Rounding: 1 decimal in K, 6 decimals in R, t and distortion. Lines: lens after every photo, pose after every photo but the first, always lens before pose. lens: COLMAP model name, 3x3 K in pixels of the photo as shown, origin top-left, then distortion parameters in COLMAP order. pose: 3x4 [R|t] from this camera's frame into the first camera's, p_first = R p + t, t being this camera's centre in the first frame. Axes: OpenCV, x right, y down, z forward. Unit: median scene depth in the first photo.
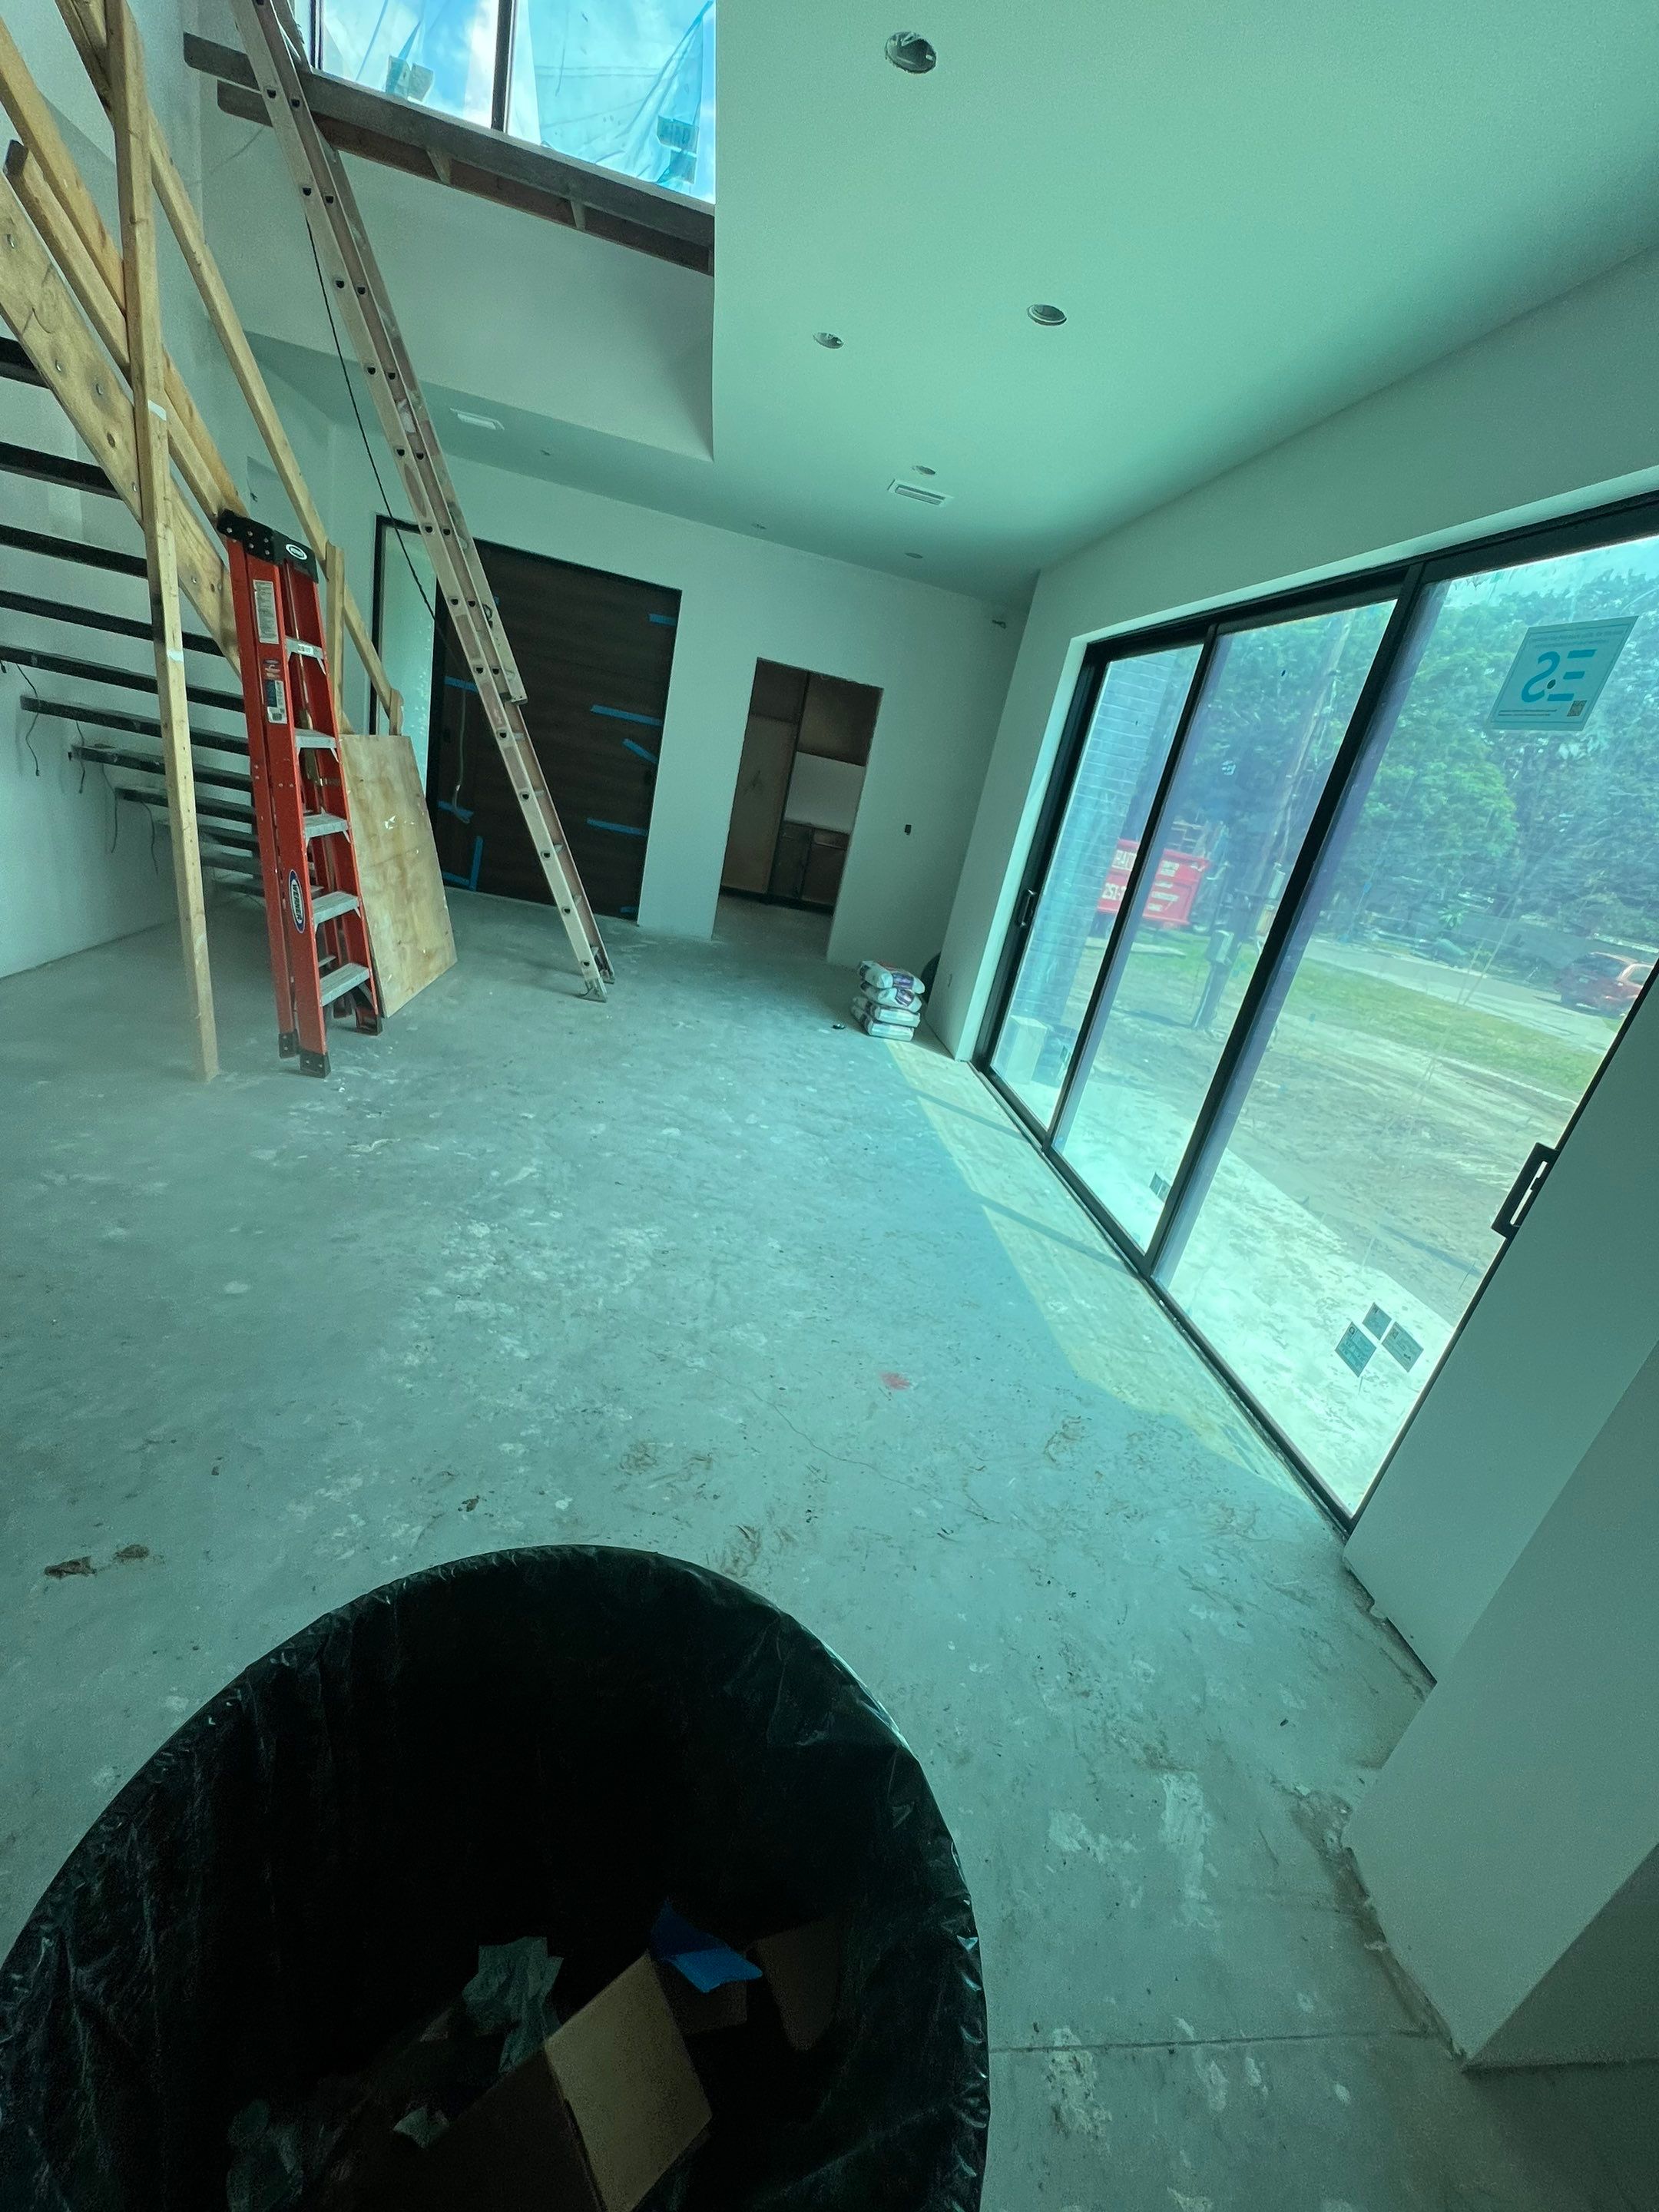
lens RADIAL K [[899.0, 0, 832.2], [0, 899.0, 1115.0], [0, 0, 1]] dist [0.011803, -0.002800]
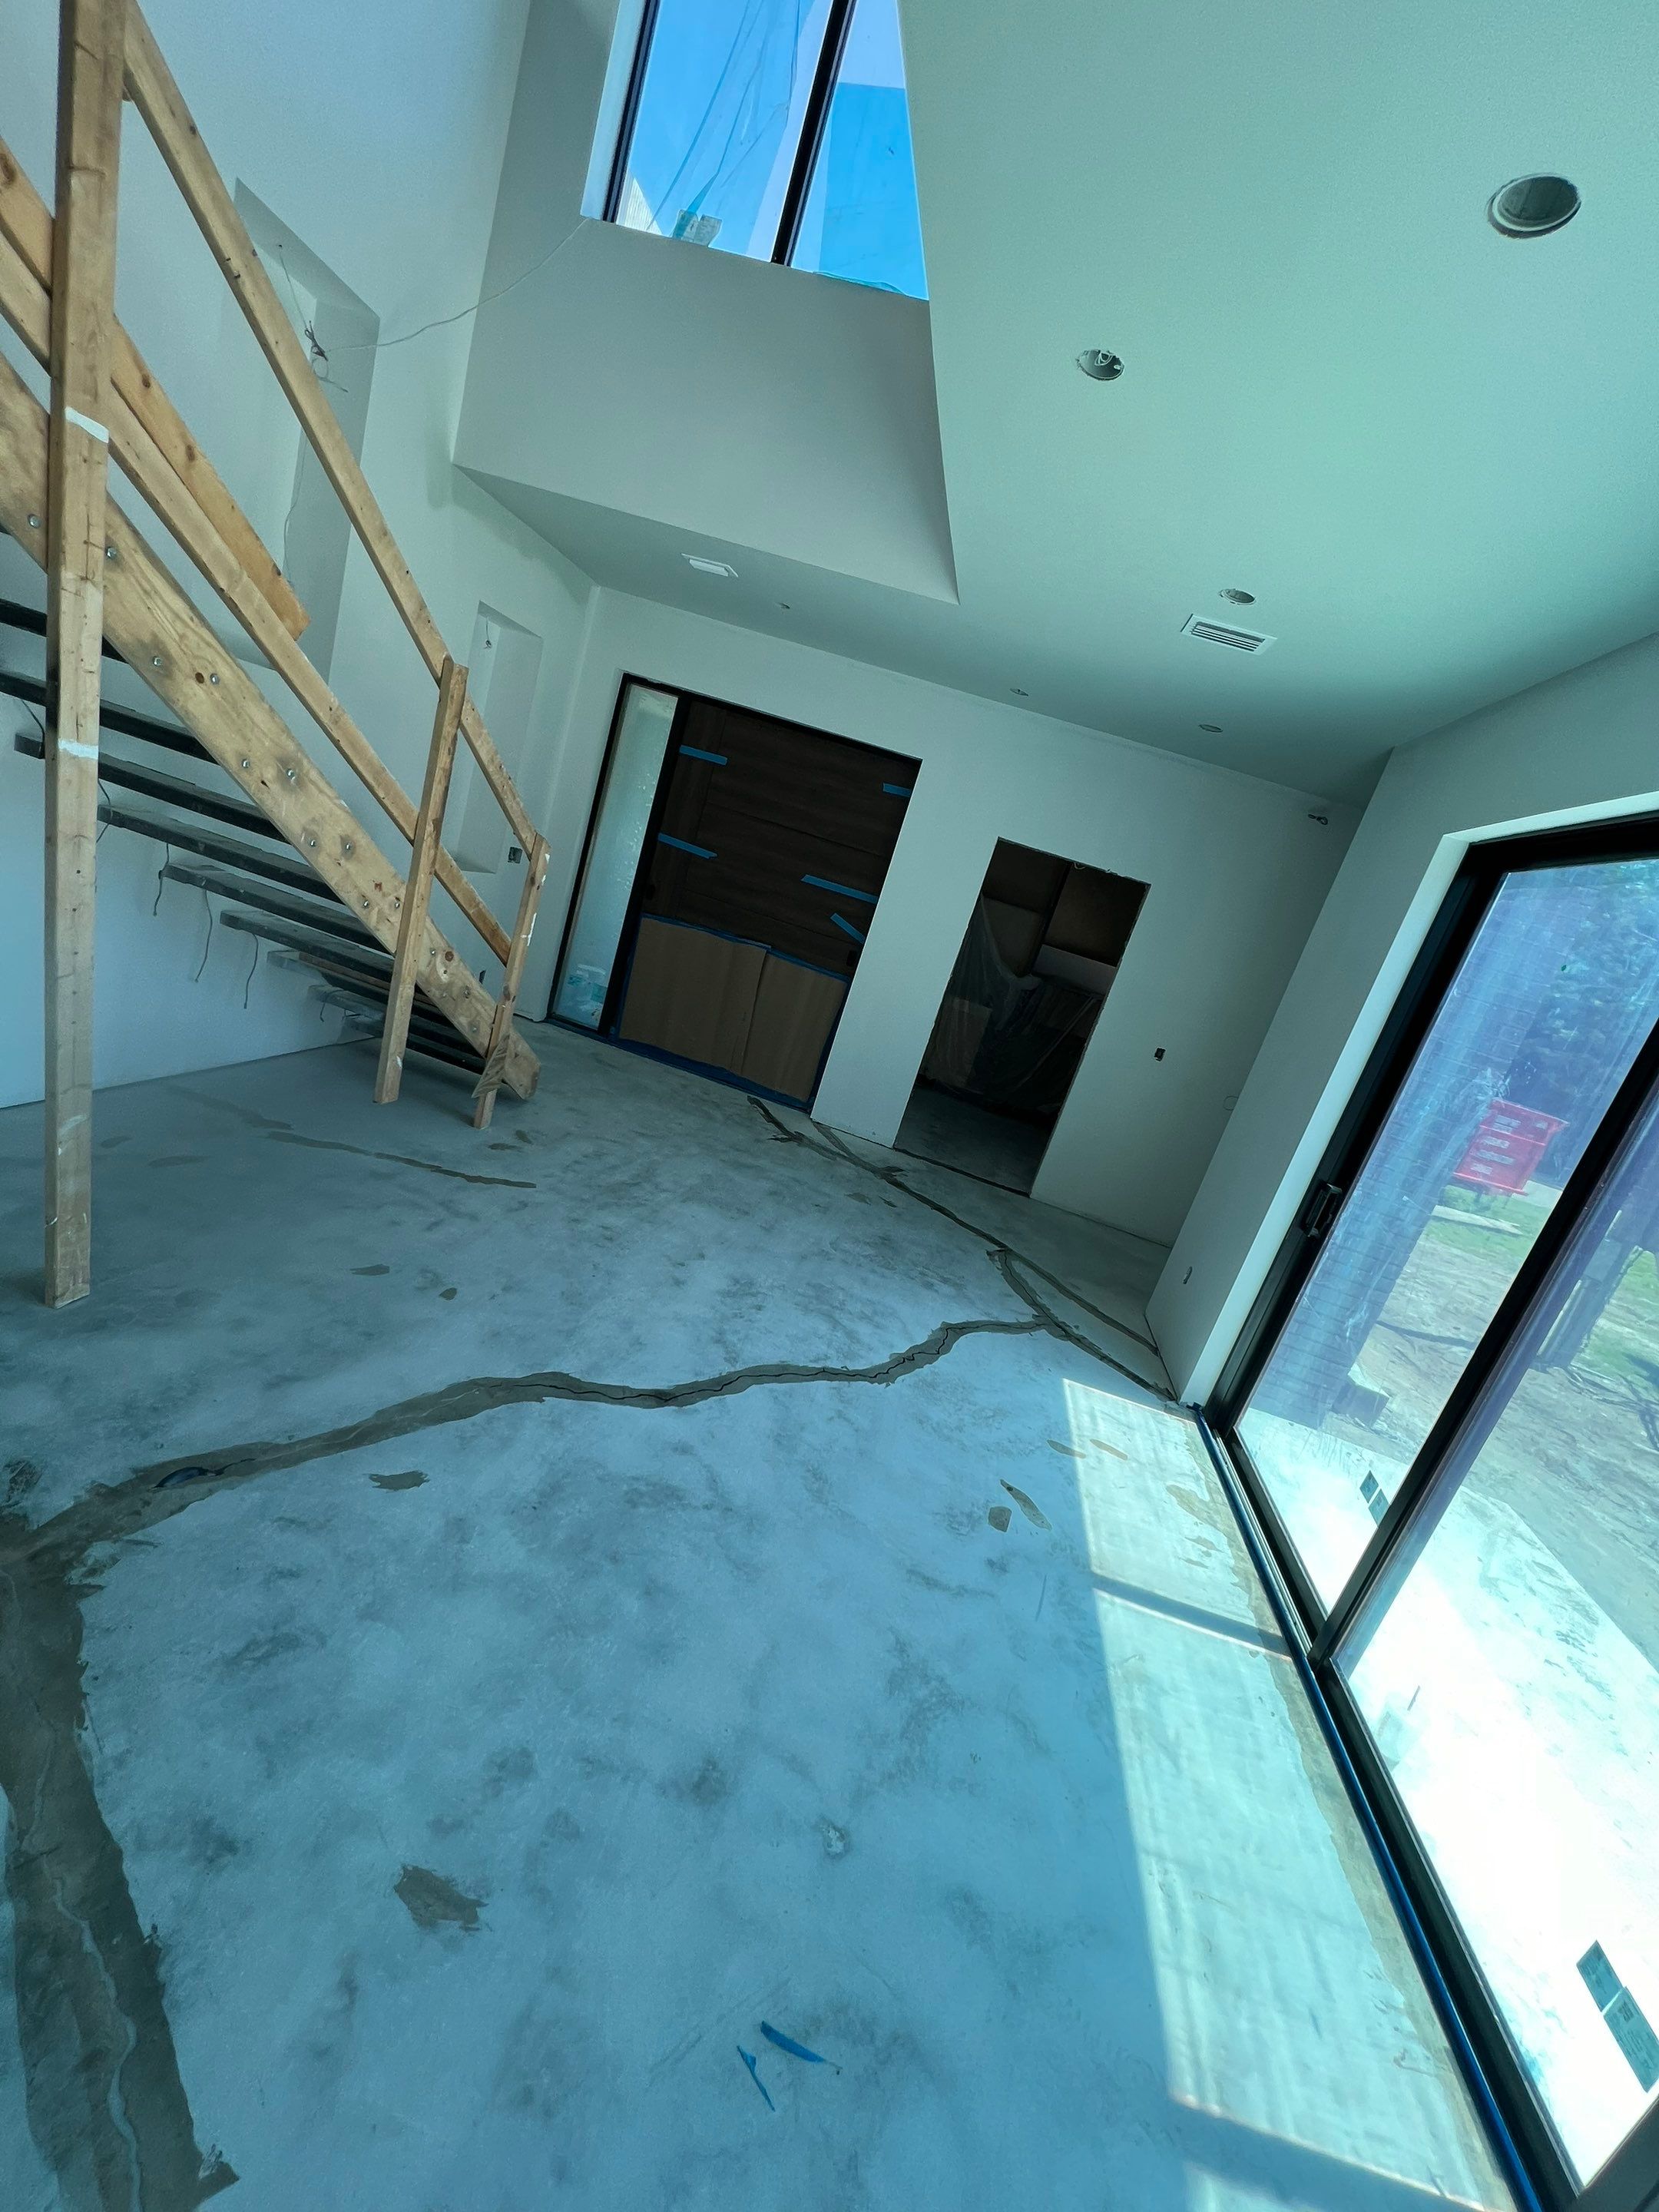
lens RADIAL K [[899.0, 0, 834.1], [0, 899.0, 1111.7], [0, 0, 1]] dist [0.011803, -0.002800]
pose [[0.952667, 0.150918, -0.263913, 0.036462], [-0.196406, 0.968137, -0.155357, -0.116096], [0.232057, 0.199838, 0.951953, 0.252997]]
